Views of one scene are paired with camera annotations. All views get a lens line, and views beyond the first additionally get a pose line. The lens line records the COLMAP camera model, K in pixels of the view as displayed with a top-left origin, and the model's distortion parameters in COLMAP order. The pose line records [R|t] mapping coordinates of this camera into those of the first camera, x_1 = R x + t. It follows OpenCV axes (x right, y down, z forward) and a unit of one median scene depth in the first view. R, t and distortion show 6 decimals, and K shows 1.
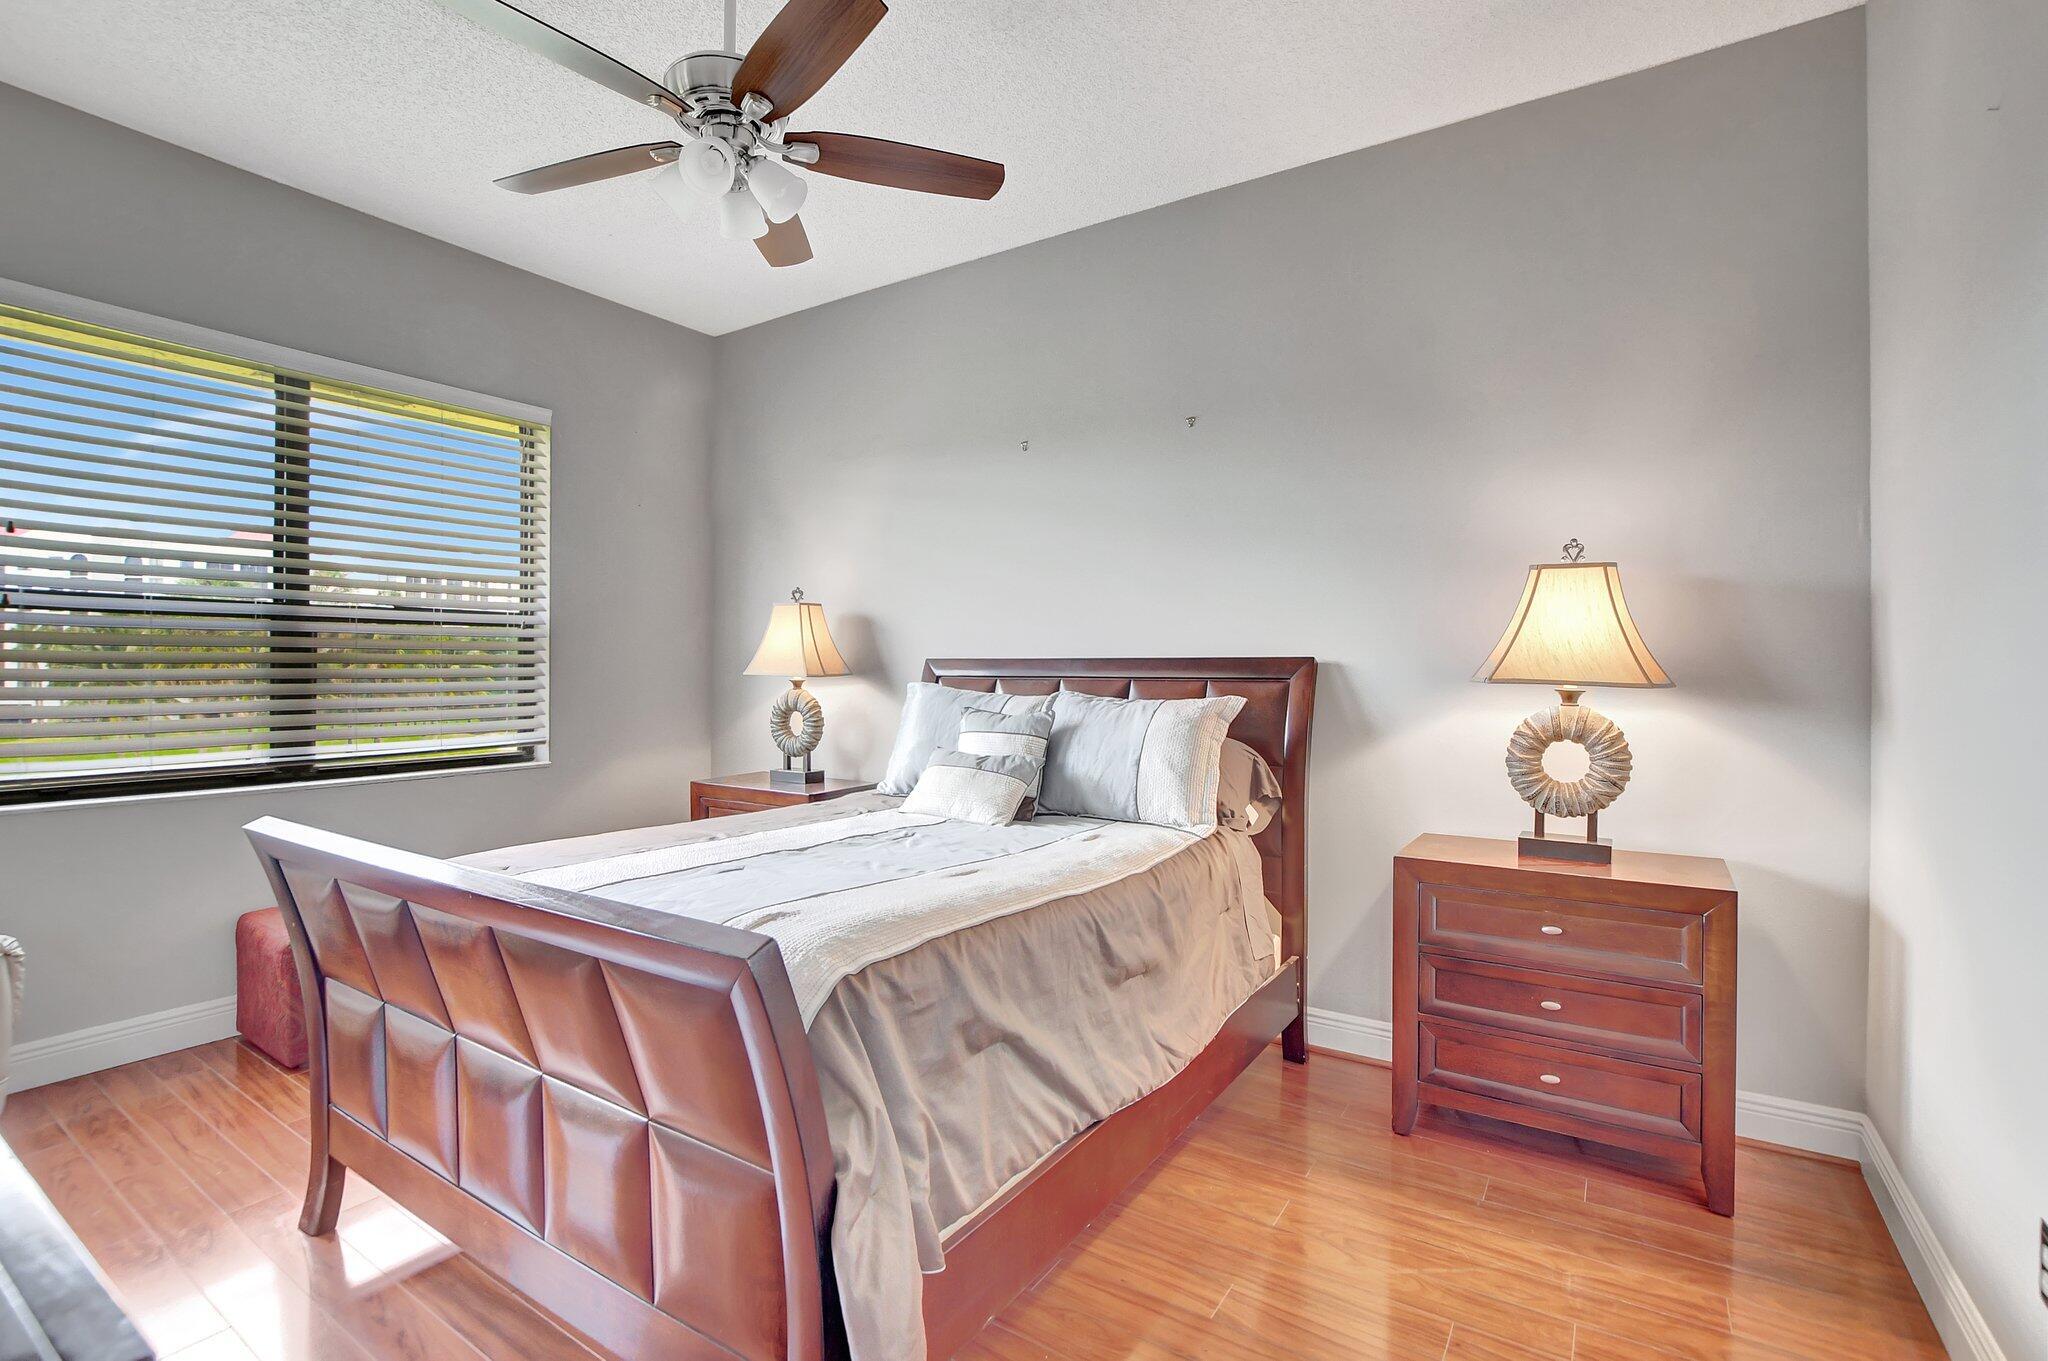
lens RADIAL K [[921.1, 0, 1011.0], [0, 921.1, 684.8], [0, 0, 1]] dist [-0.002298, -0.000281]
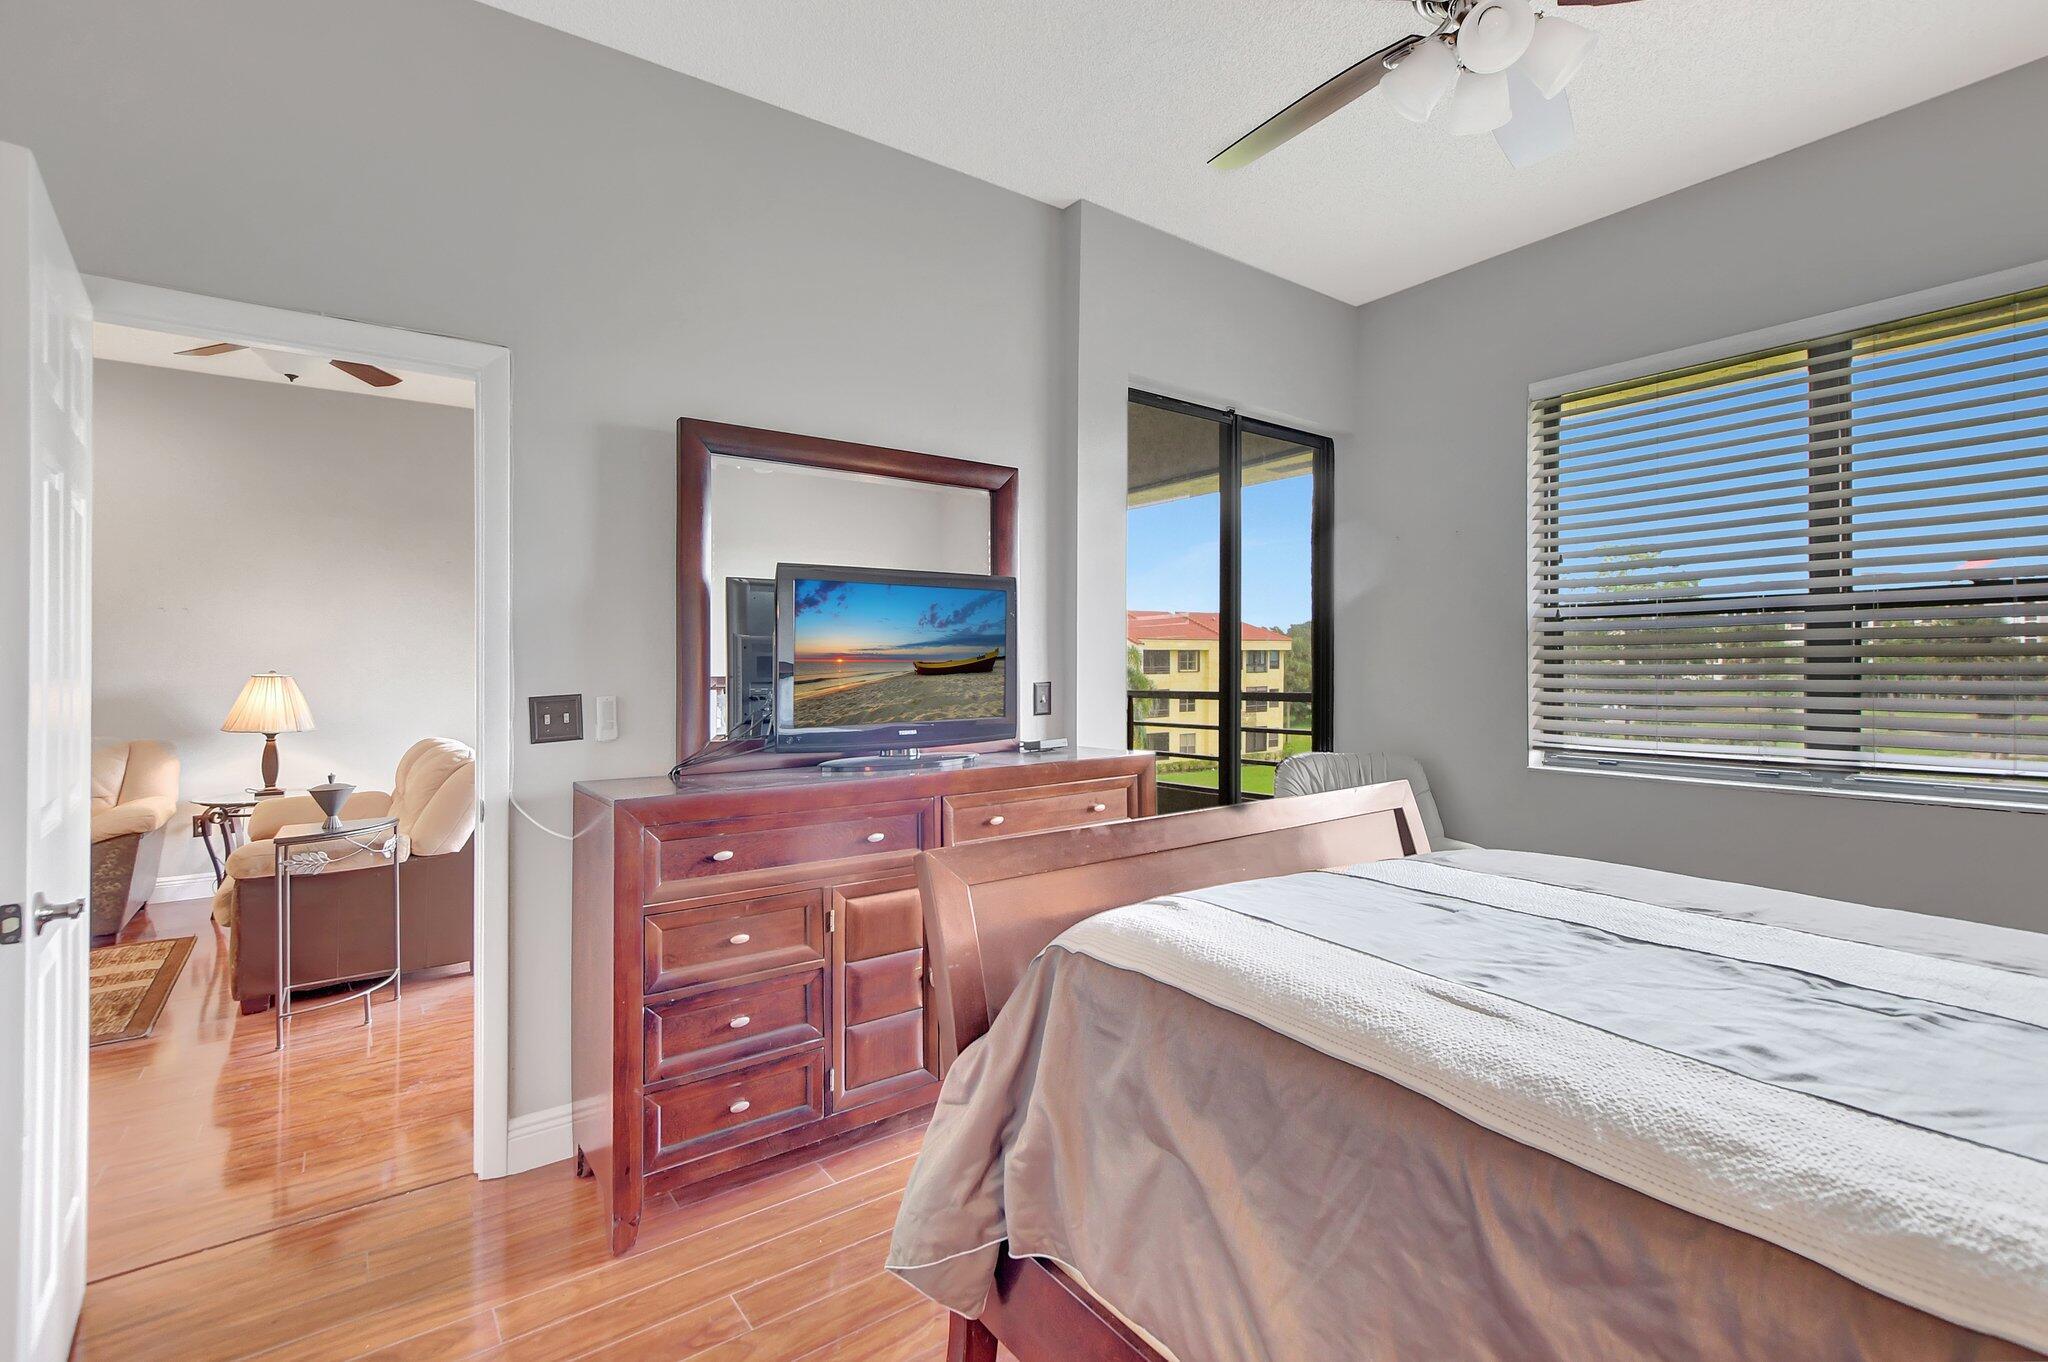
lens RADIAL K [[921.1, 0, 1011.0], [0, 921.1, 685.3], [0, 0, 1]] dist [-0.002298, -0.000281]
pose [[-0.347109, 0.016569, -0.937678, 0.359668], [-0.008508, 0.999747, 0.020816, -0.007976], [0.937786, 0.015203, -0.346880, 0.559726]]
